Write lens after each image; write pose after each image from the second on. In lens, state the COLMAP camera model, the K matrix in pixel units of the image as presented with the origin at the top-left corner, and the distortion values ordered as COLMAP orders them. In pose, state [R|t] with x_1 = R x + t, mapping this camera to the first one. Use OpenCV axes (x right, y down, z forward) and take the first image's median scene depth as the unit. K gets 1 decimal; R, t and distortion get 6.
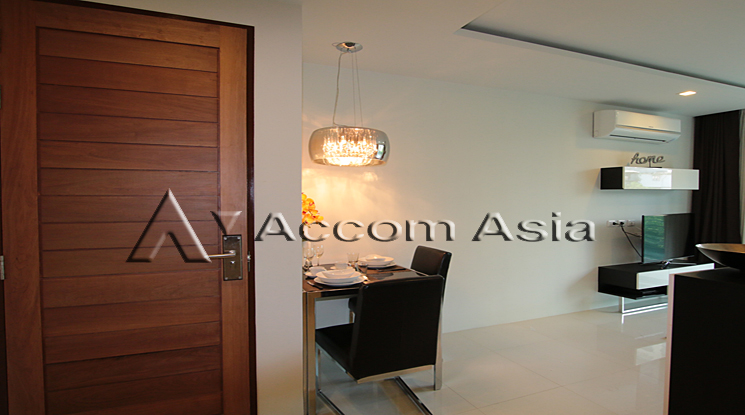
lens RADIAL K [[421.6, 0, 374.3], [0, 421.6, 210.9], [0, 0, 1]] dist [-0.007534, -0.001074]
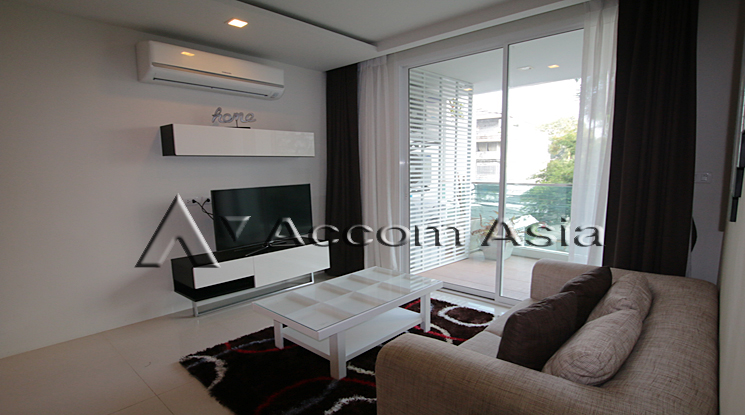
lens RADIAL K [[395.9, 0, 370.9], [0, 395.9, 219.0], [0, 0, 1]] dist [0.001142, -0.000010]
pose [[0.917839, -0.062357, 0.392025, 0.591477], [0.019822, 0.993552, 0.111629, -0.011308], [-0.396458, -0.094687, 0.913157, 0.212429]]
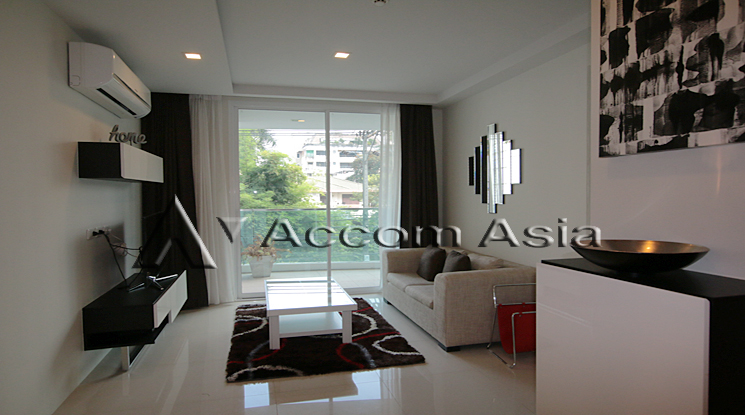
lens RADIAL K [[435.2, 0, 367.7], [0, 435.2, 207.2], [0, 0, 1]] dist [-0.009471, 0.001161]
pose [[0.160803, -0.036203, 0.986322, 0.000370], [0.044080, 0.998593, 0.029467, -0.010235], [-0.986002, 0.038739, 0.162173, 0.502107]]
